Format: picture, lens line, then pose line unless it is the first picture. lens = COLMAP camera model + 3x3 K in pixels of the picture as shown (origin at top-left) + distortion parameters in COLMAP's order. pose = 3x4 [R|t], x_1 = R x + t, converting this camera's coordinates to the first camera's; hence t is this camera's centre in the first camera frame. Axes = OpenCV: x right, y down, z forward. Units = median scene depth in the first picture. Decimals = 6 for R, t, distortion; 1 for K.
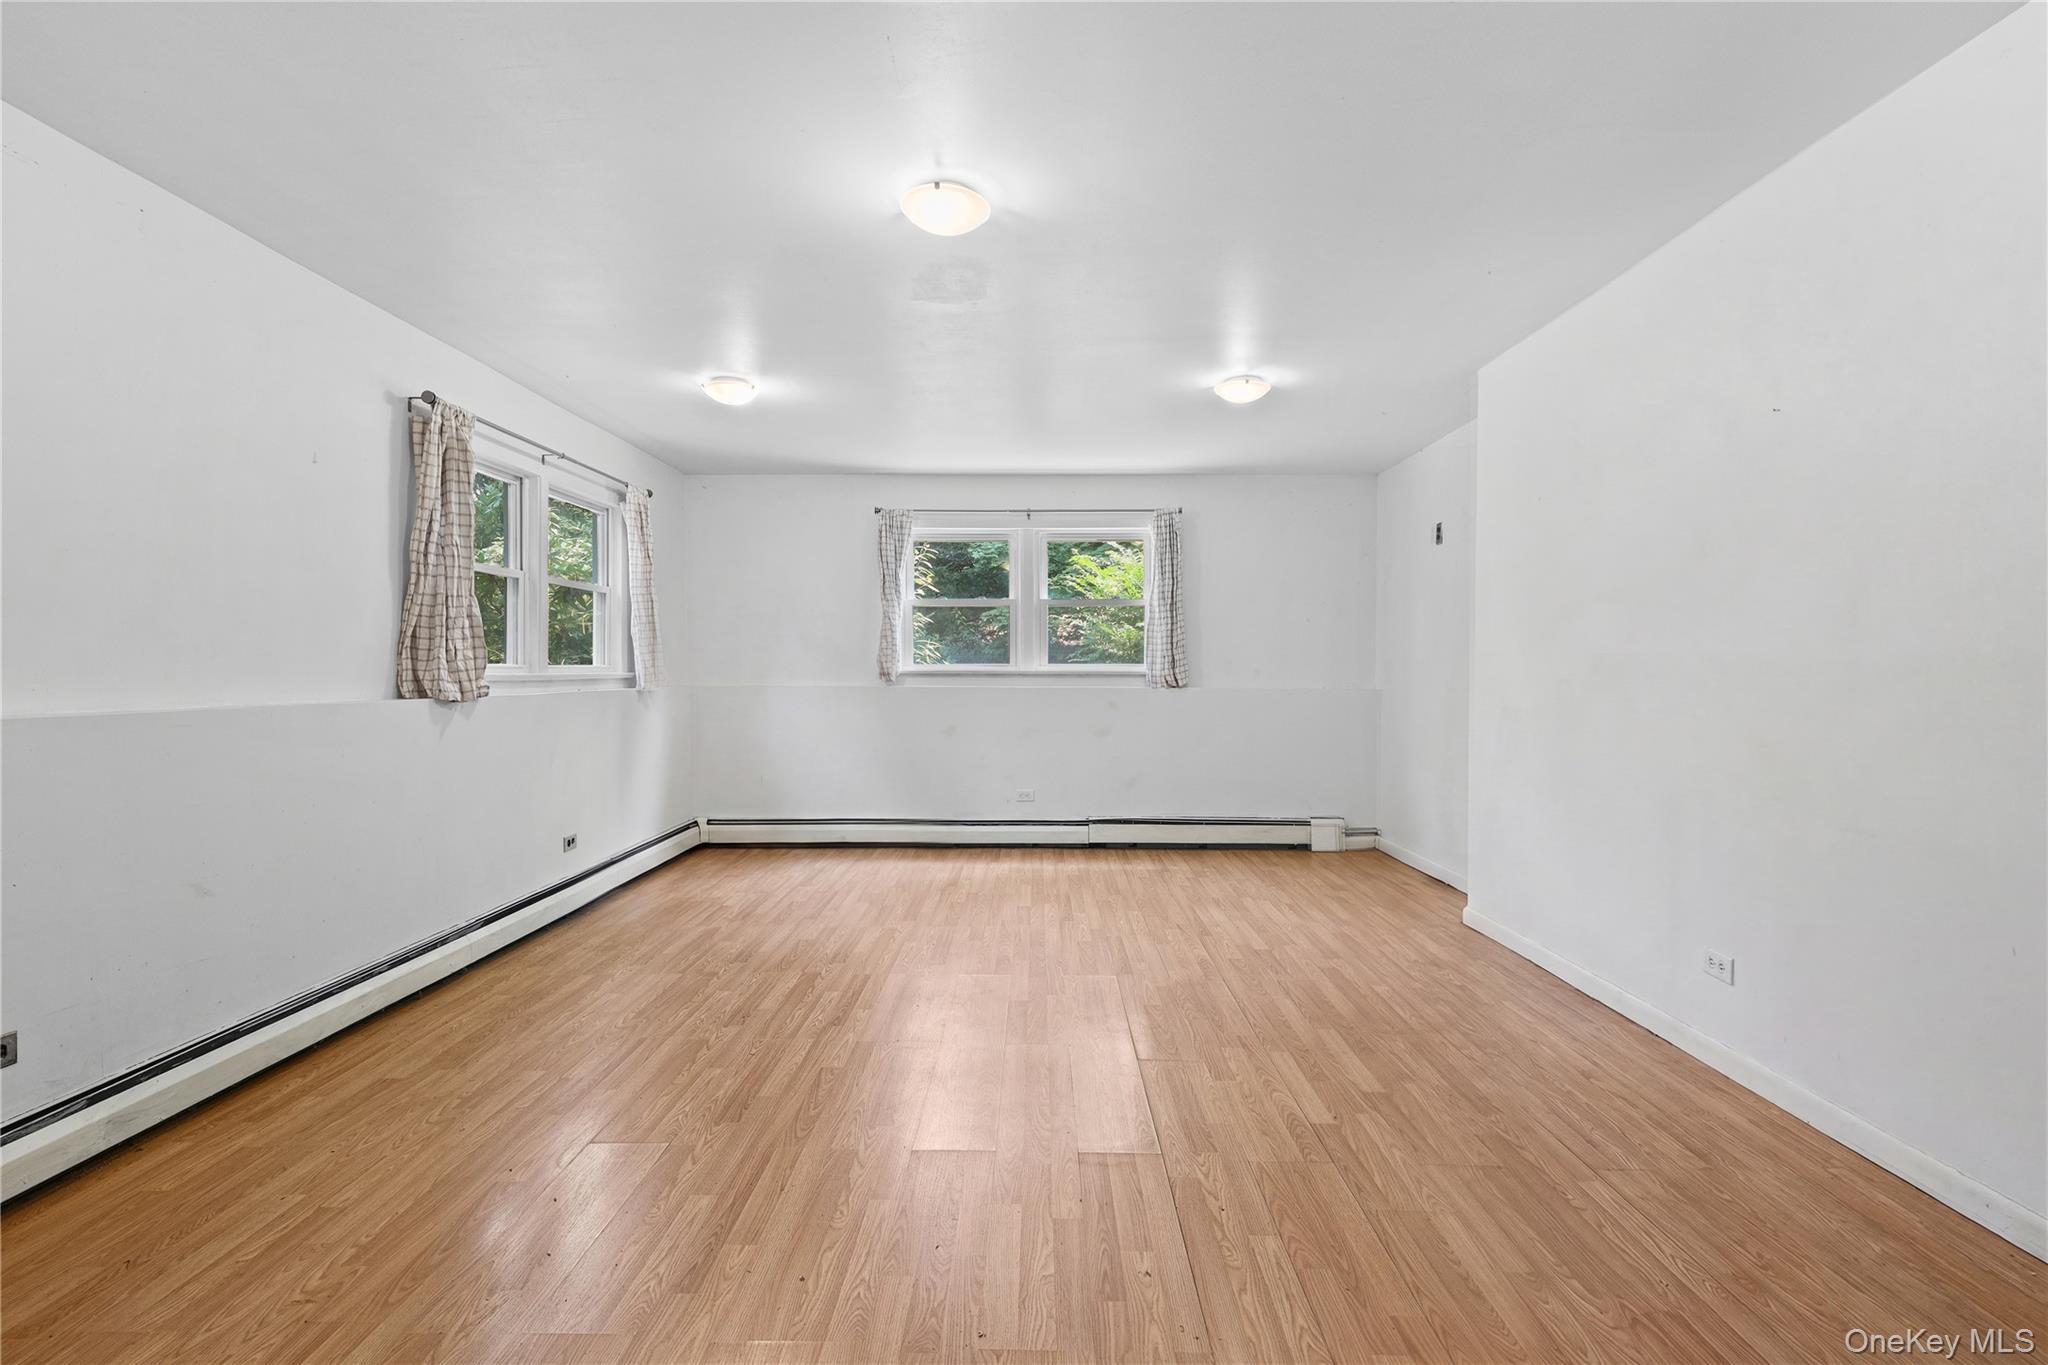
lens RADIAL K [[976.1, 0, 1044.6], [0, 976.1, 686.4], [0, 0, 1]] dist [0.009230, -0.000348]
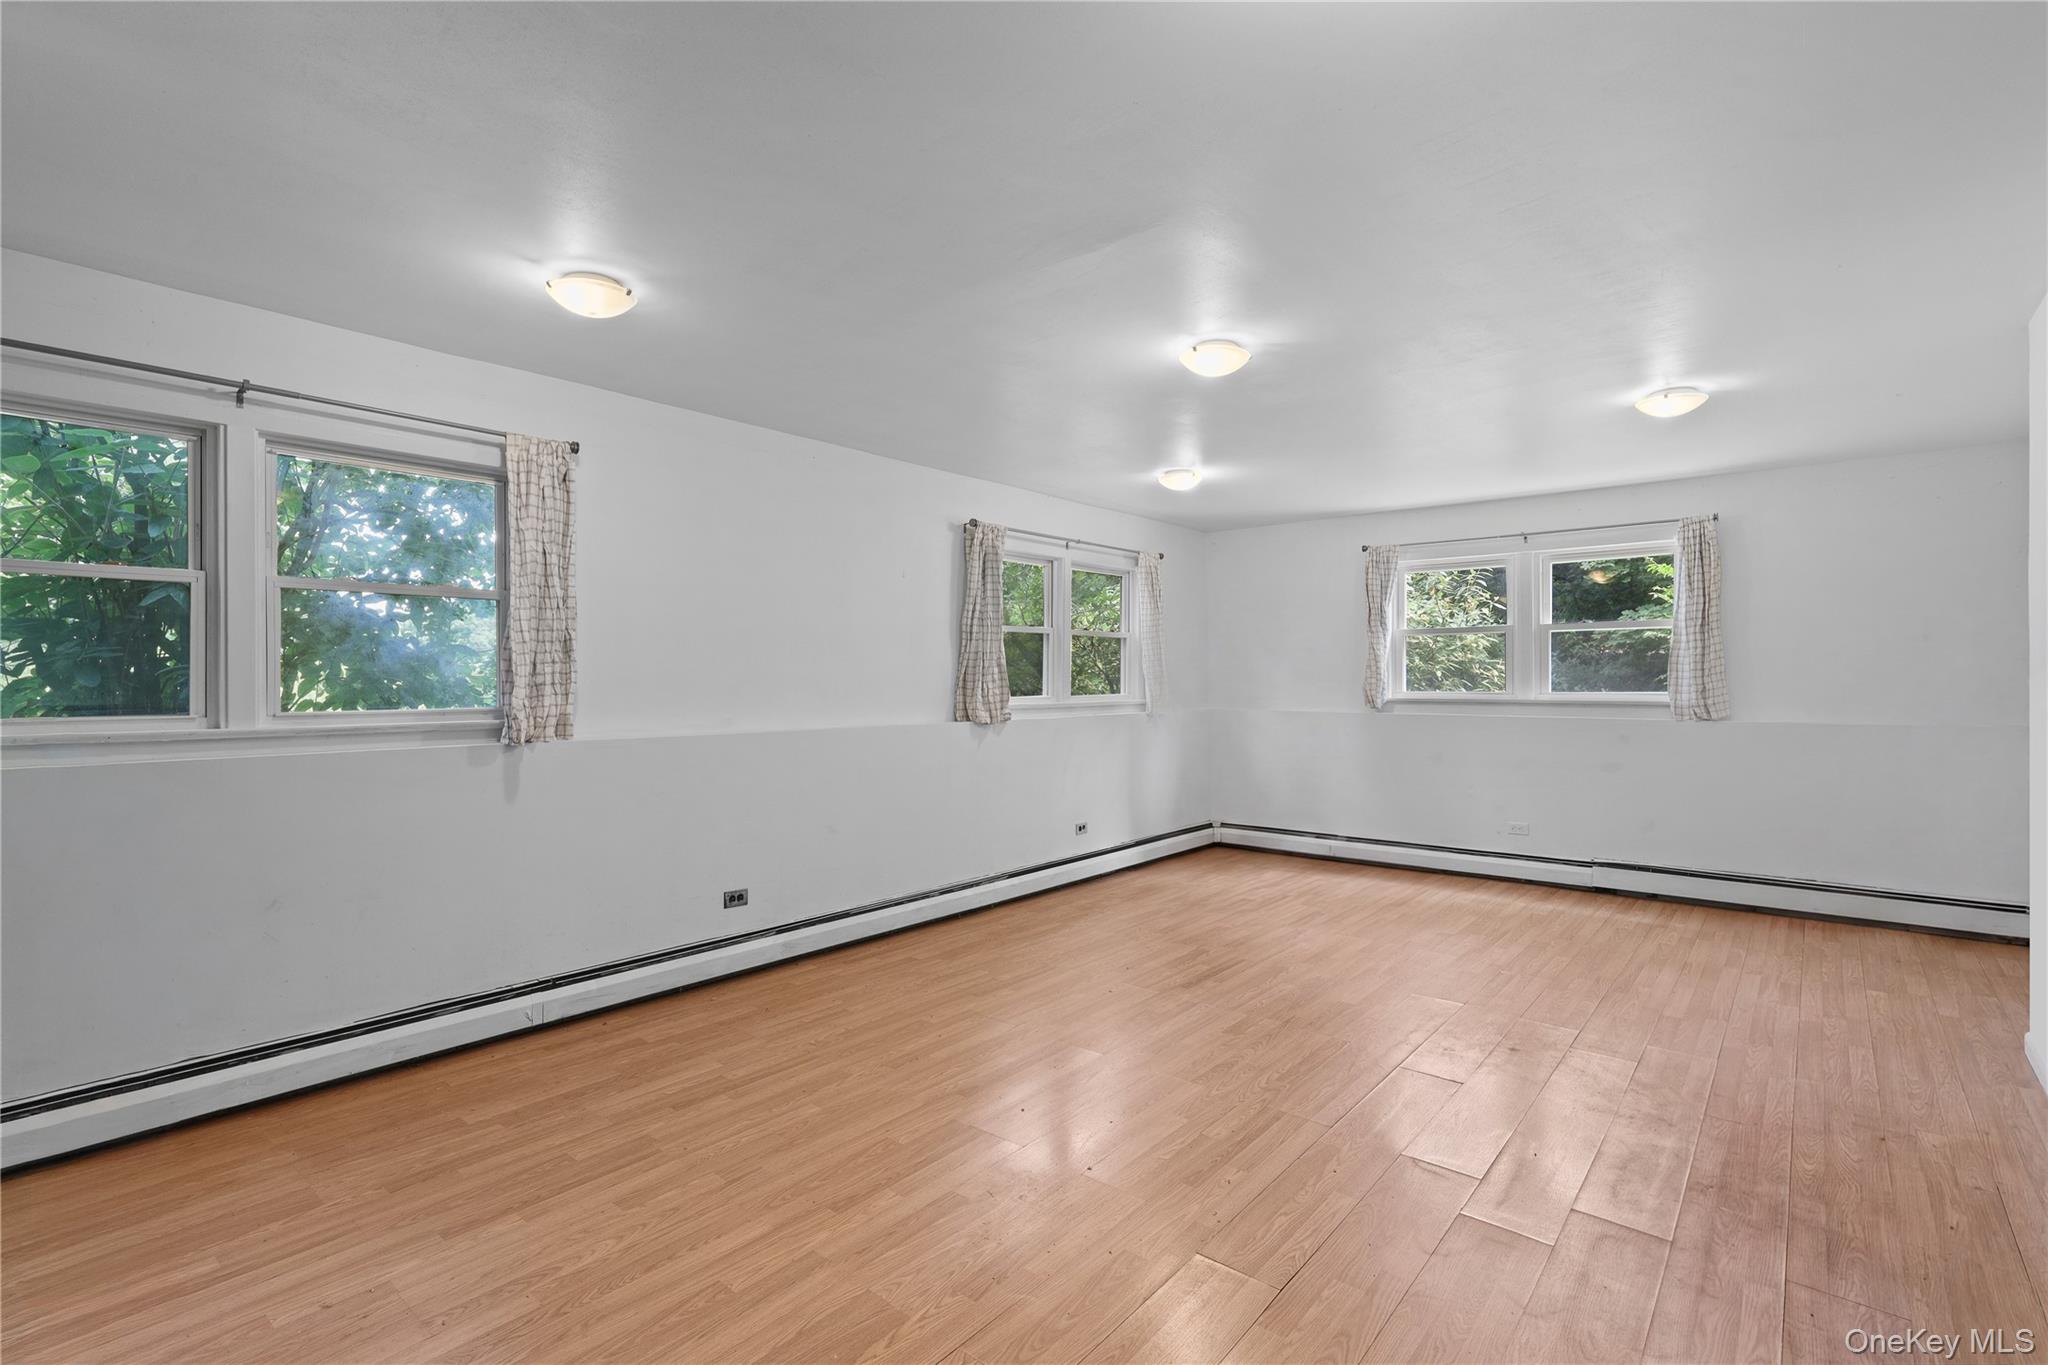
lens RADIAL K [[976.1, 0, 1024.7], [0, 976.1, 678.5], [0, 0, 1]] dist [0.009230, -0.000348]
pose [[0.774010, -0.002330, -0.633169, 0.369831], [-0.009019, 0.999851, -0.014704, -0.030918], [0.633109, 0.017092, 0.773874, -0.108007]]
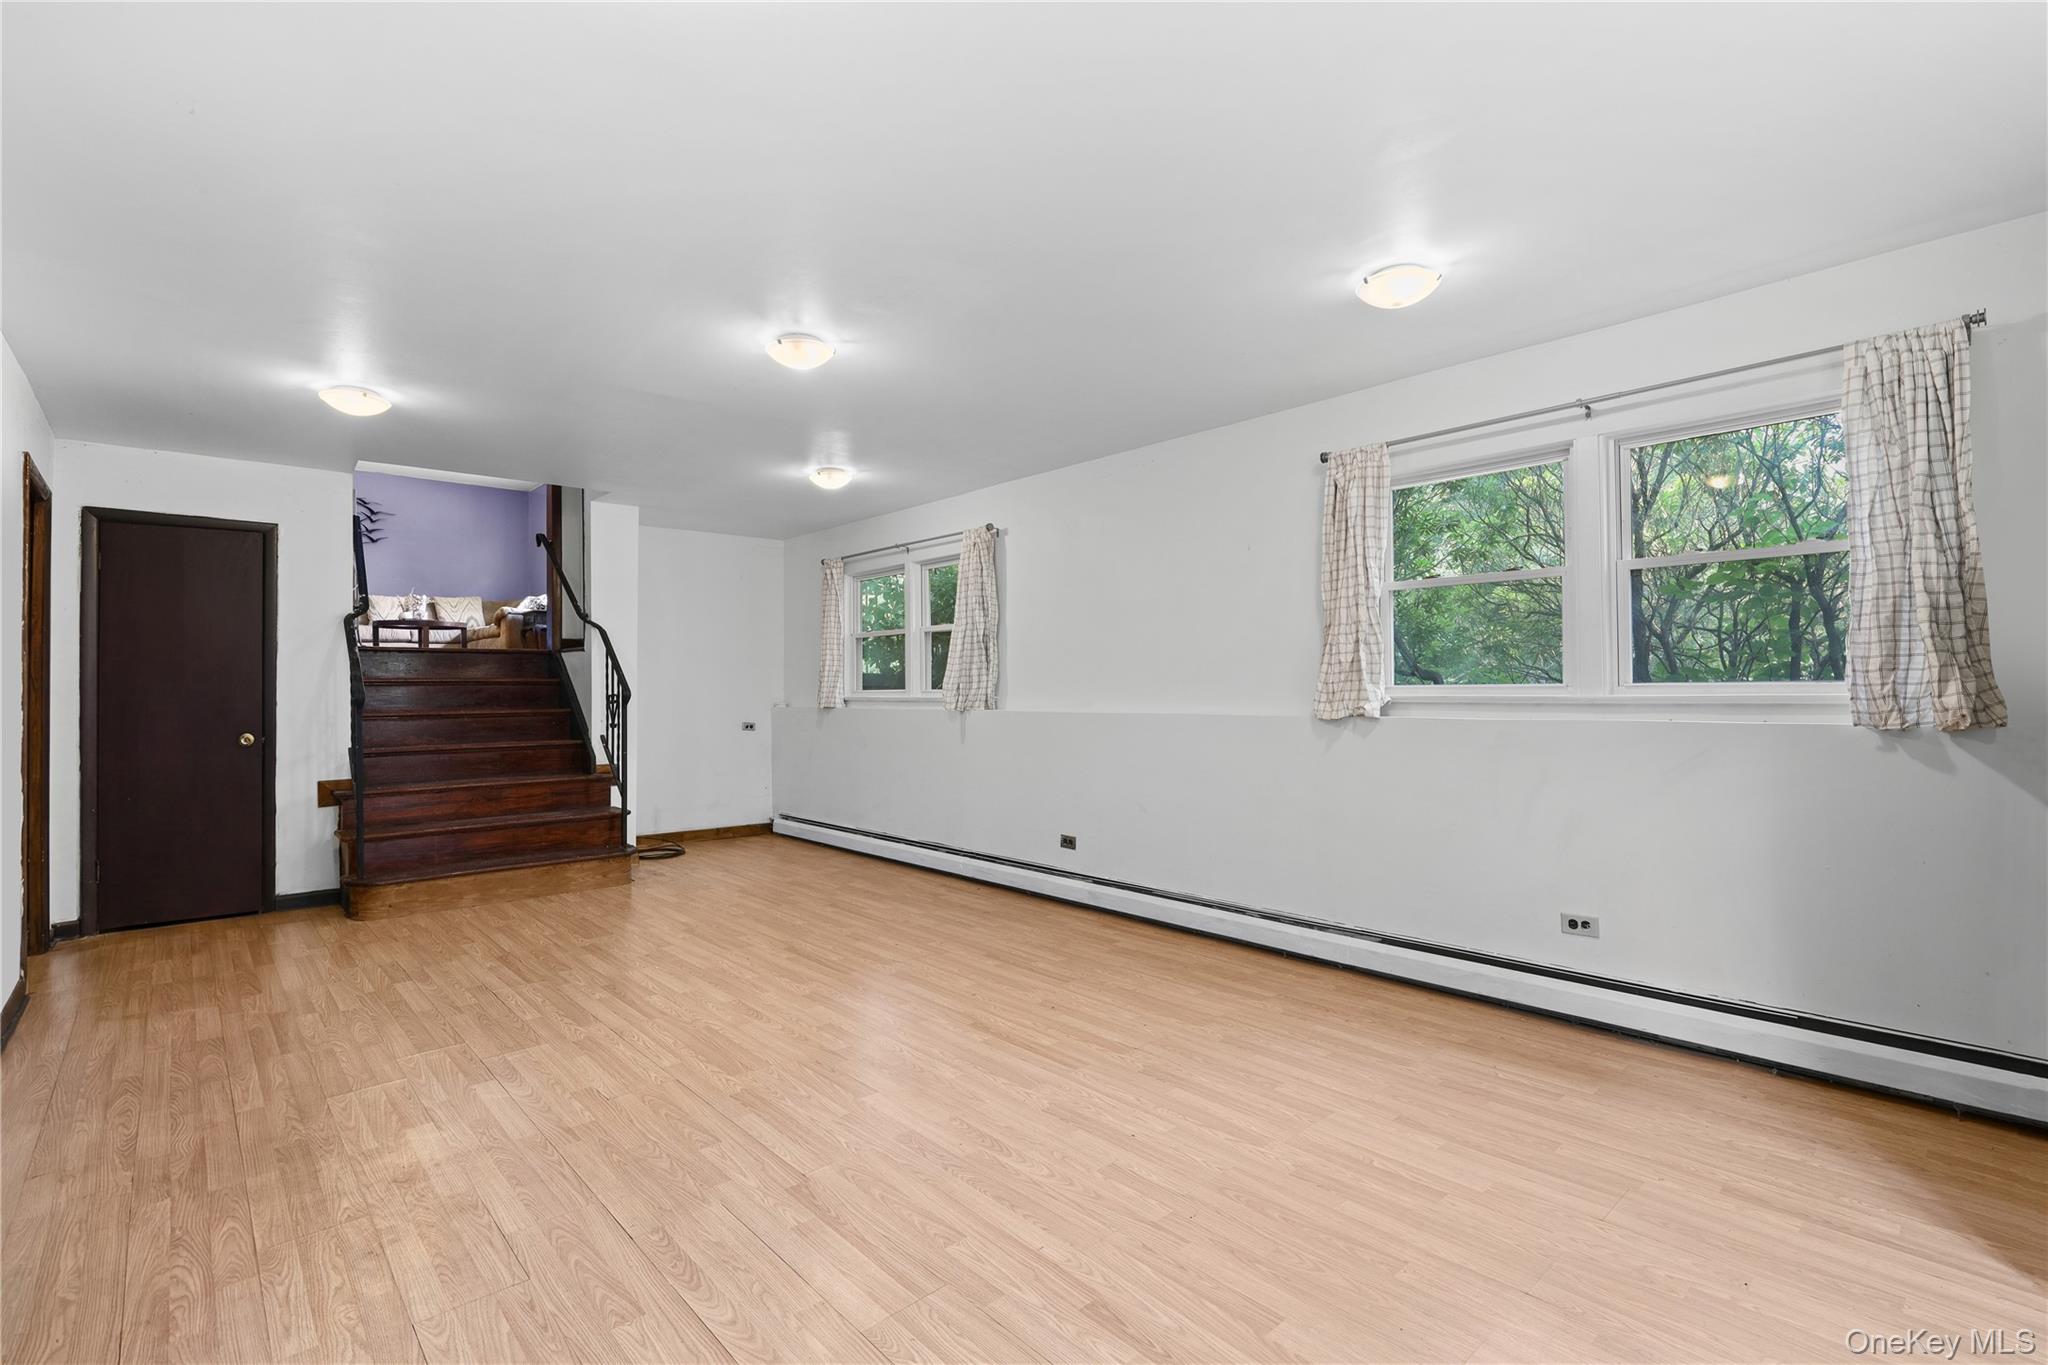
lens RADIAL K [[976.1, 0, 1018.0], [0, 976.1, 681.8], [0, 0, 1]] dist [0.009230, -0.000348]
pose [[-0.759604, -0.001339, -0.650384, 0.382402], [-0.003051, 0.999994, 0.001504, -0.027226], [0.650379, 0.003127, -0.759604, 1.569250]]
